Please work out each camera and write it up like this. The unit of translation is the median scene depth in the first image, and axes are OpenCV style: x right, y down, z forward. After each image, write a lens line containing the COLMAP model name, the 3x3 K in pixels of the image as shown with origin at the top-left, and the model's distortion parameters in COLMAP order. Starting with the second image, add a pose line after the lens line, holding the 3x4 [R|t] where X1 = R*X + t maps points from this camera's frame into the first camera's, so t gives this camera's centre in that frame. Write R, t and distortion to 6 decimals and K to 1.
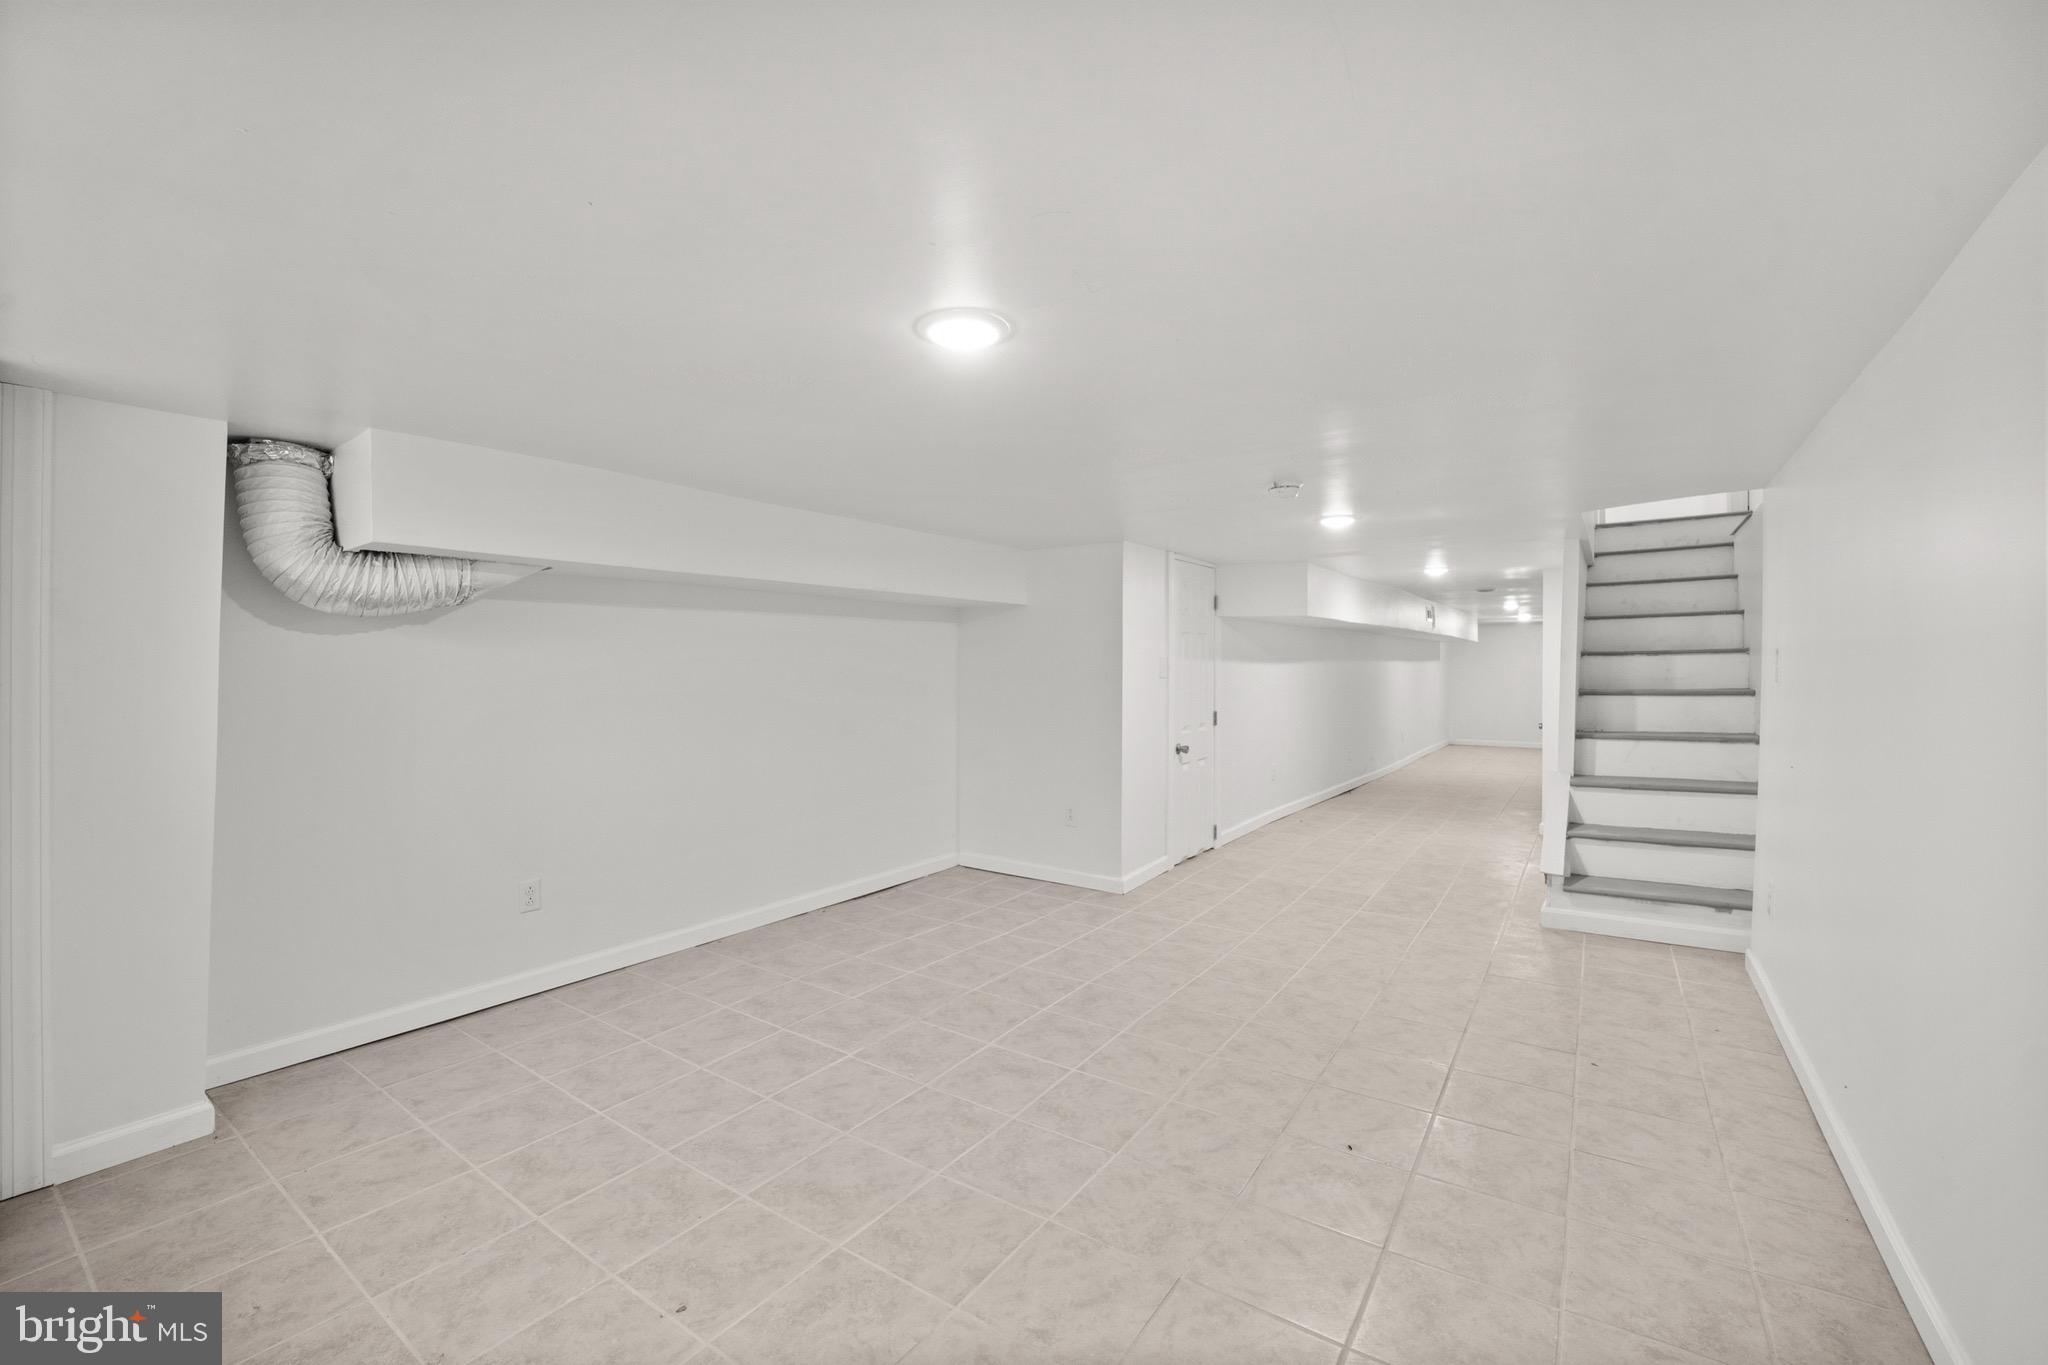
lens RADIAL K [[832.9, 0, 1026.6], [0, 832.9, 682.1], [0, 0, 1]] dist [-0.001633, -0.010103]
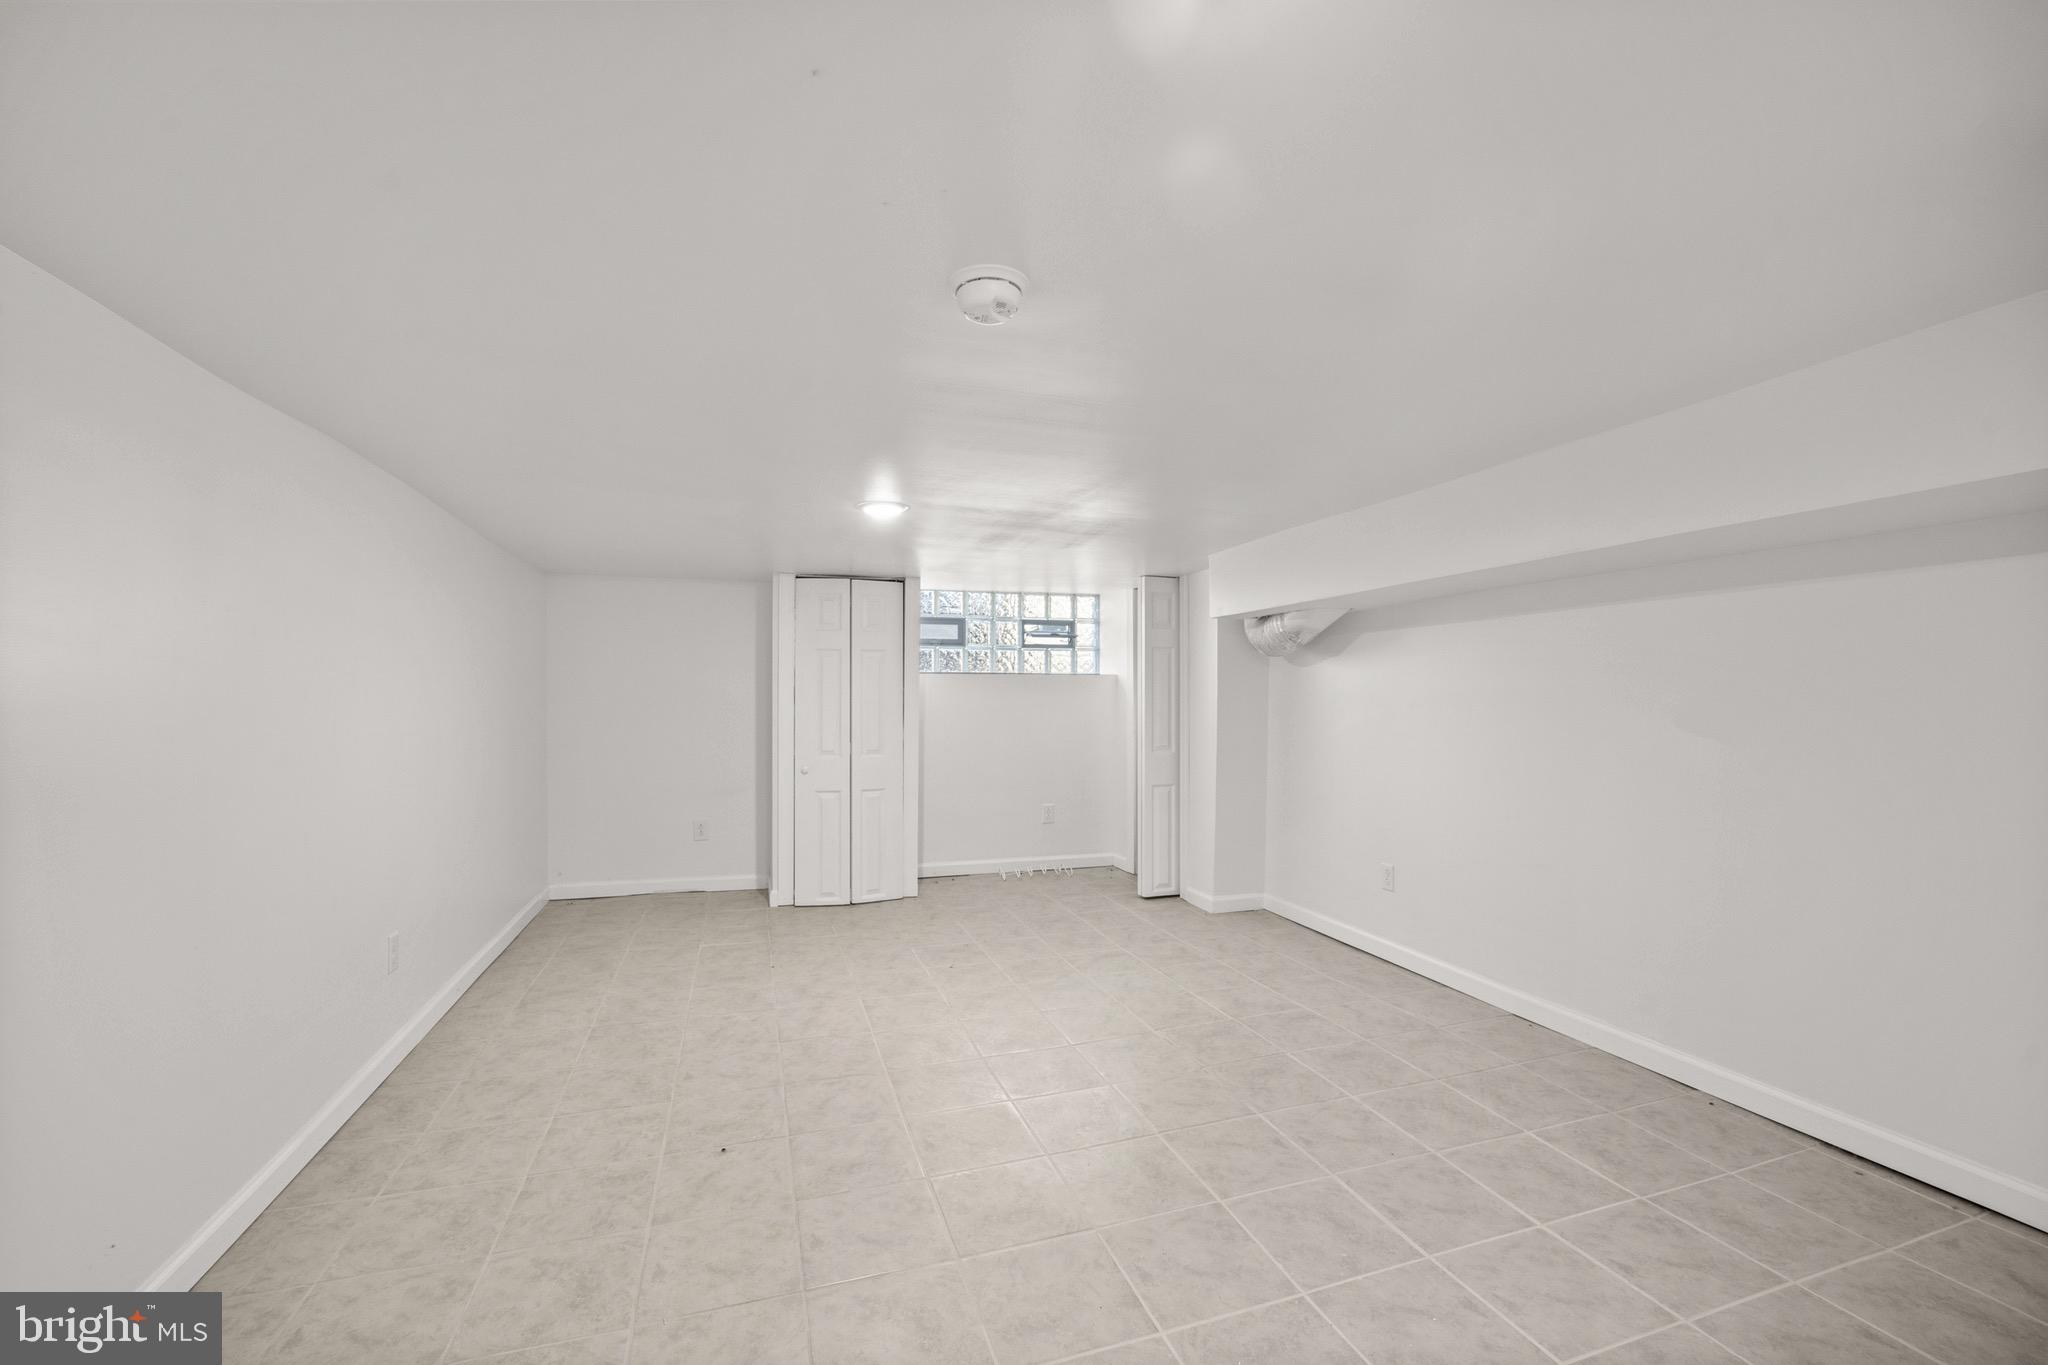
lens RADIAL K [[832.9, 0, 1026.6], [0, 832.9, 682.1], [0, 0, 1]] dist [-0.001633, -0.010103]
pose [[-0.602307, -0.005994, -0.798242, 0.652656], [-0.002284, 0.999981, -0.005785, -0.014797], [0.798261, -0.001661, -0.602309, 1.265618]]
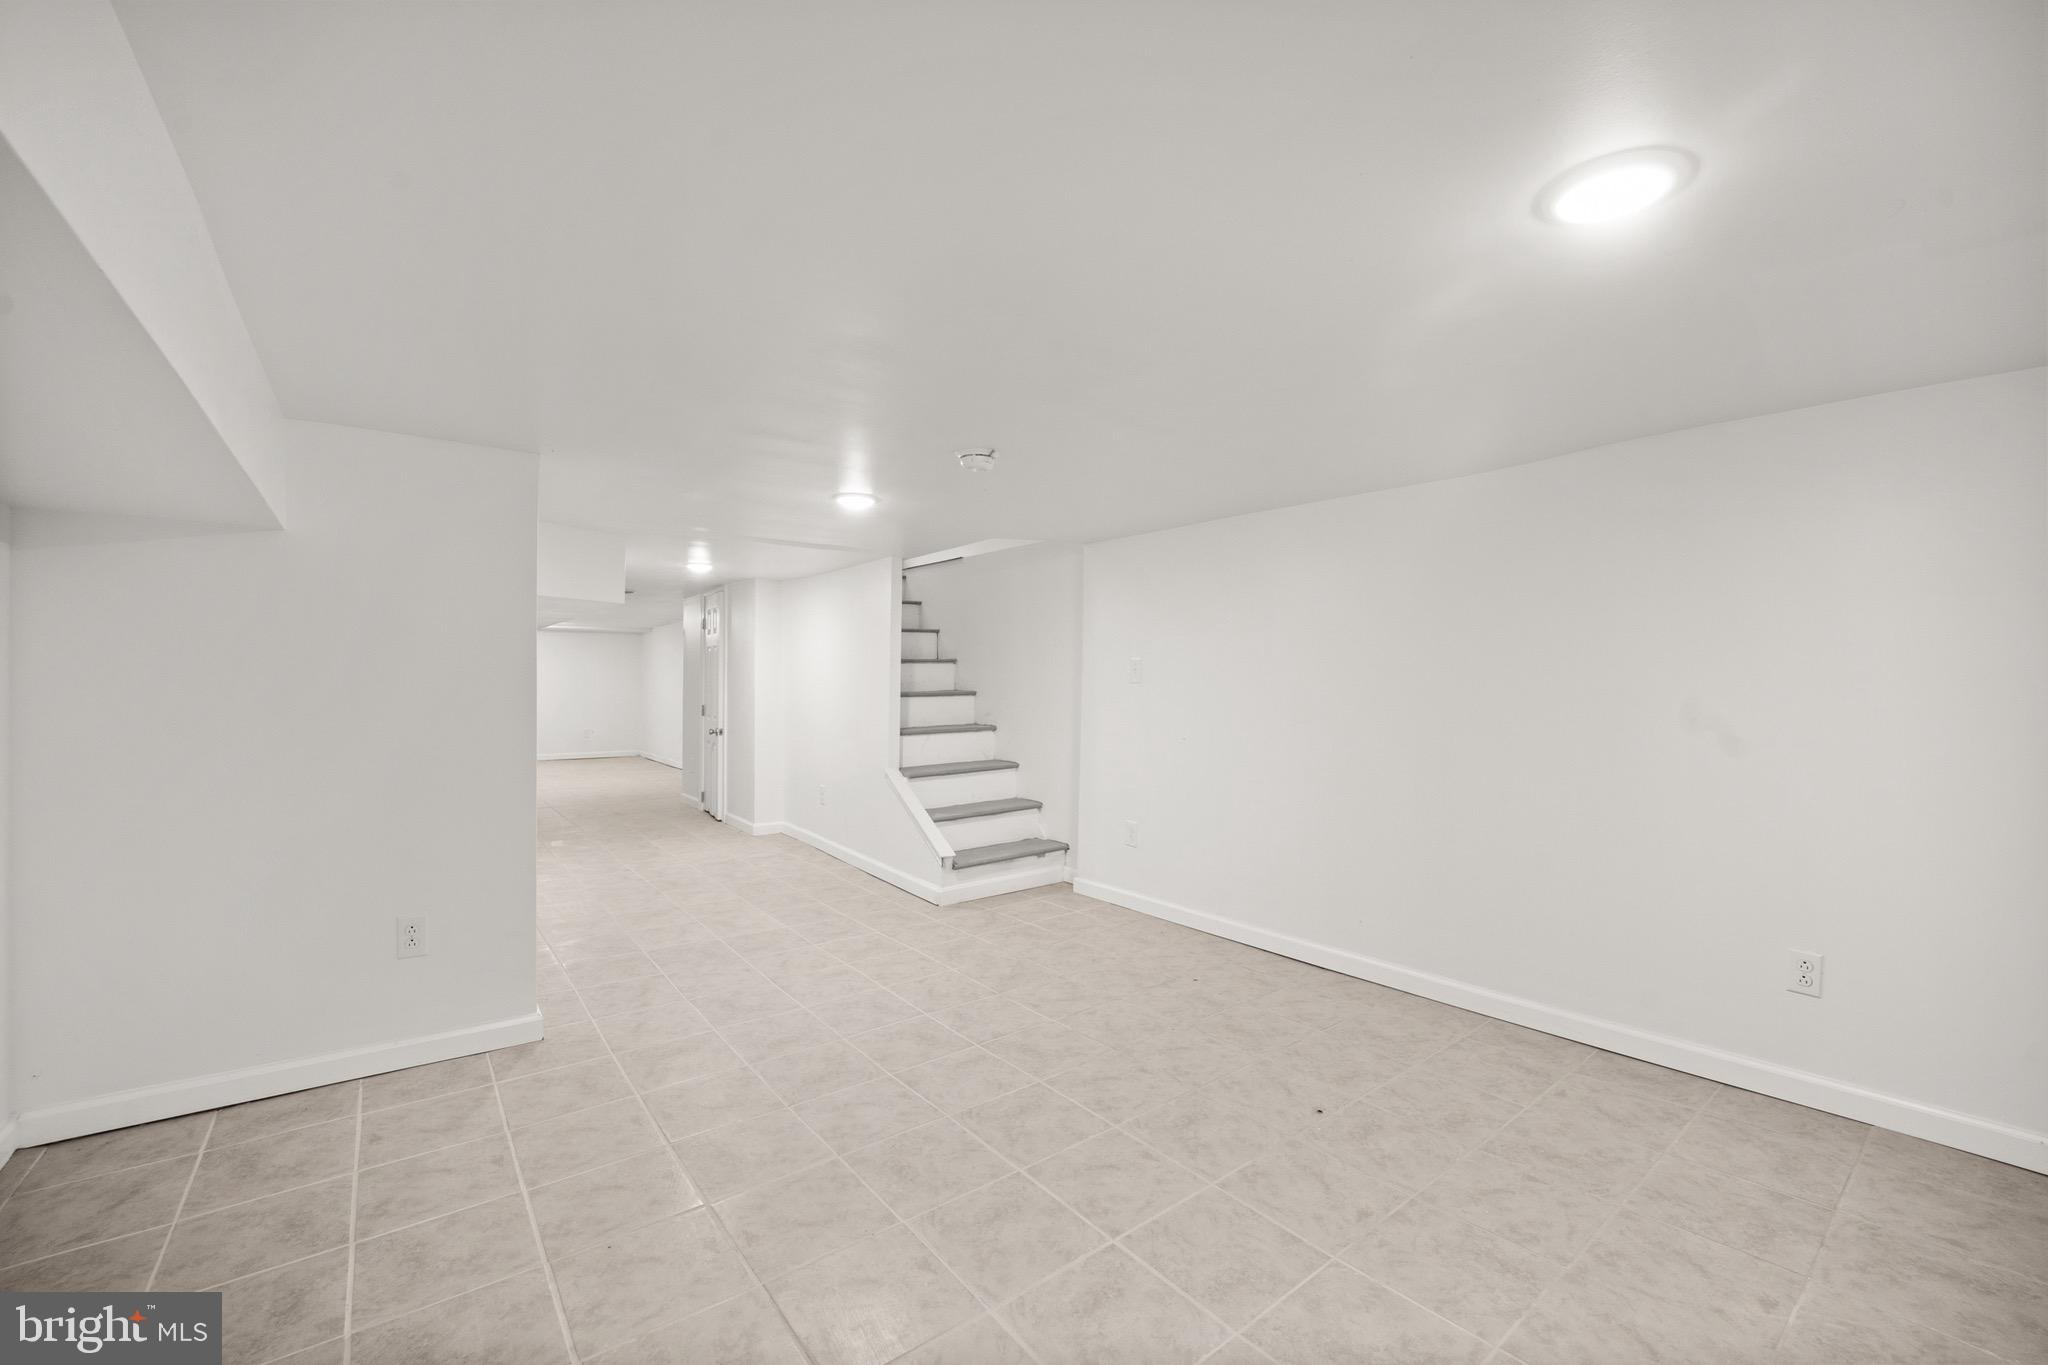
lens RADIAL K [[832.9, 0, 1026.6], [0, 832.9, 682.1], [0, 0, 1]] dist [-0.001633, -0.010103]
pose [[0.297034, 0.003631, 0.954860, -0.493155], [0.008738, 0.999941, -0.006521, 0.005161], [-0.954827, 0.010281, 0.296984, 0.678612]]
